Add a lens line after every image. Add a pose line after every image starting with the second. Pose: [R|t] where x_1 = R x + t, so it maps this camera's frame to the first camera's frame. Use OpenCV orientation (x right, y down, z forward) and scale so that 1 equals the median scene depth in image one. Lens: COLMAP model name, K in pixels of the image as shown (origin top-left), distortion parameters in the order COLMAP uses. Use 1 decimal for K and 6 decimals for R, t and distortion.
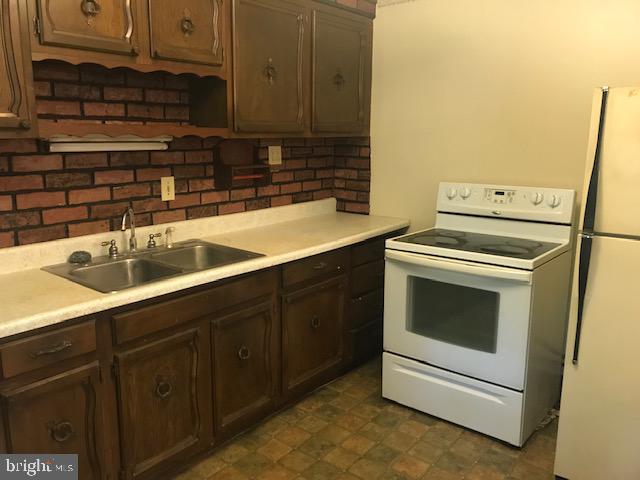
lens RADIAL K [[527.8, 0, 320.0], [0, 527.8, 240.0], [0, 0, 1]] dist [0.008563, -0.004917]
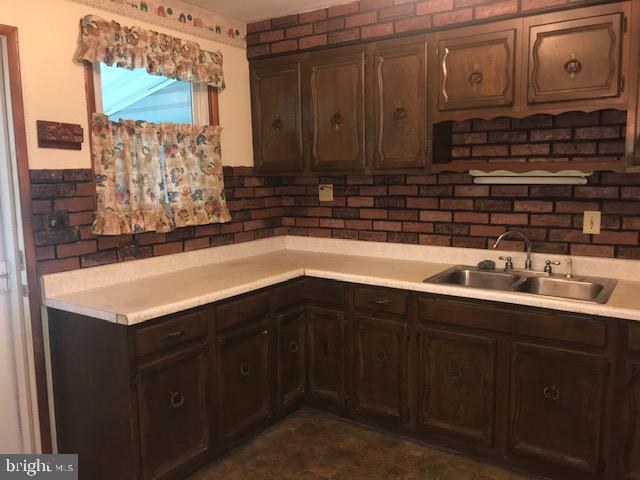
lens RADIAL K [[527.8, 0, 320.0], [0, 527.8, 240.0], [0, 0, 1]] dist [0.008563, -0.004917]
pose [[0.094533, 0.121665, -0.988059, 0.735162], [-0.189245, 0.976602, 0.102149, -0.077106], [0.977369, 0.177328, 0.115346, 0.423105]]
